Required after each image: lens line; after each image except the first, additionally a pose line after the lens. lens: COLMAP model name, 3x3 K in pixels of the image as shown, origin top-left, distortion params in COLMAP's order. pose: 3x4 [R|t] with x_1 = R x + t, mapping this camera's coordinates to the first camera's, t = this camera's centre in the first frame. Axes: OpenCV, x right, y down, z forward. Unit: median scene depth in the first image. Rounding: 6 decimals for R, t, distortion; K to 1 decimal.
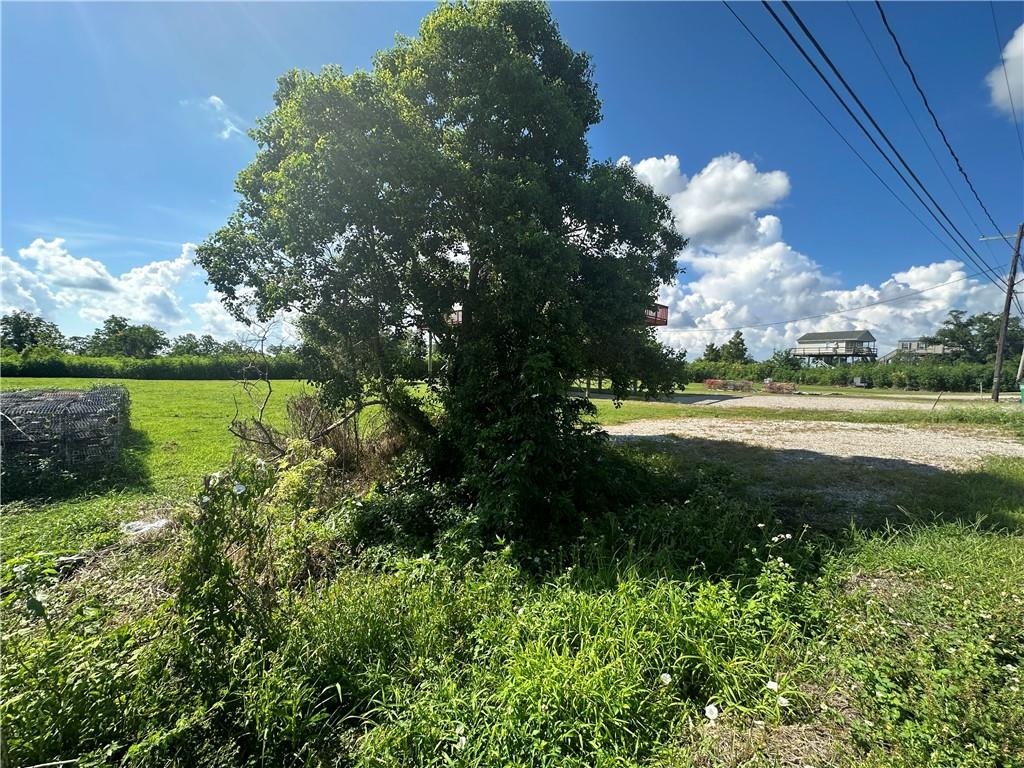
lens RADIAL K [[411.2, 0, 512.0], [0, 411.2, 384.0], [0, 0, 1]] dist [0.001209, 0.000124]
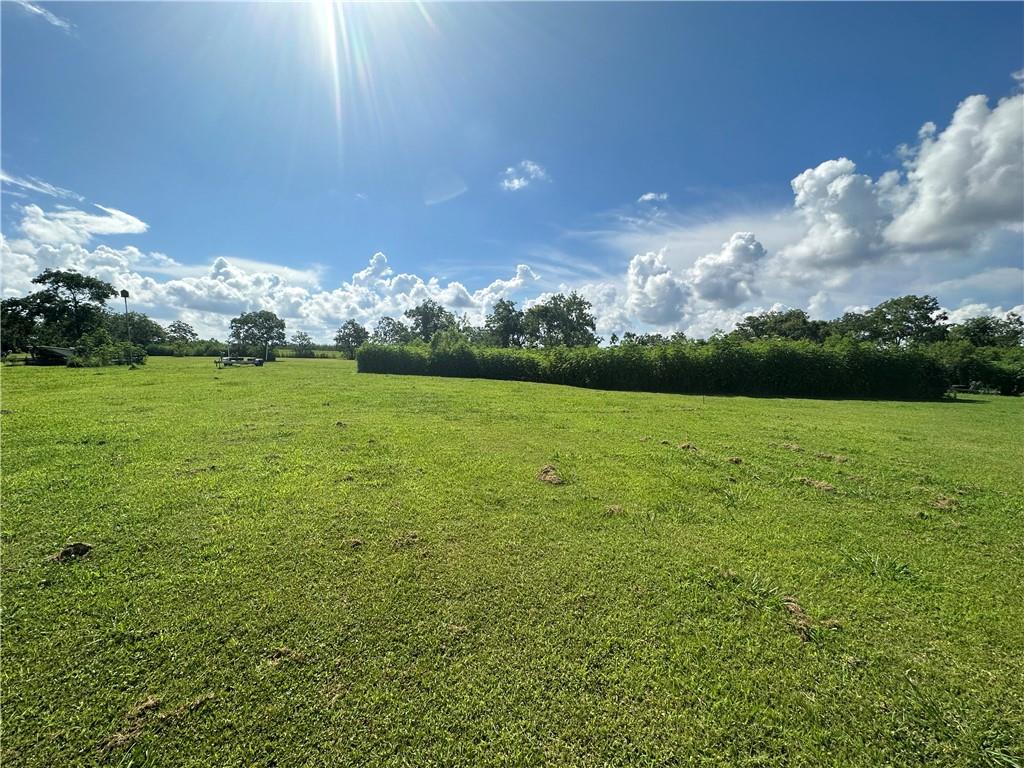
lens RADIAL K [[411.2, 0, 512.0], [0, 411.2, 384.0], [0, 0, 1]] dist [0.001209, 0.000124]
pose [[0.790638, 0.039021, -0.611040, -0.330181], [-0.033632, 0.999228, 0.020294, -0.010200], [0.611360, 0.004505, 0.791340, 0.269518]]
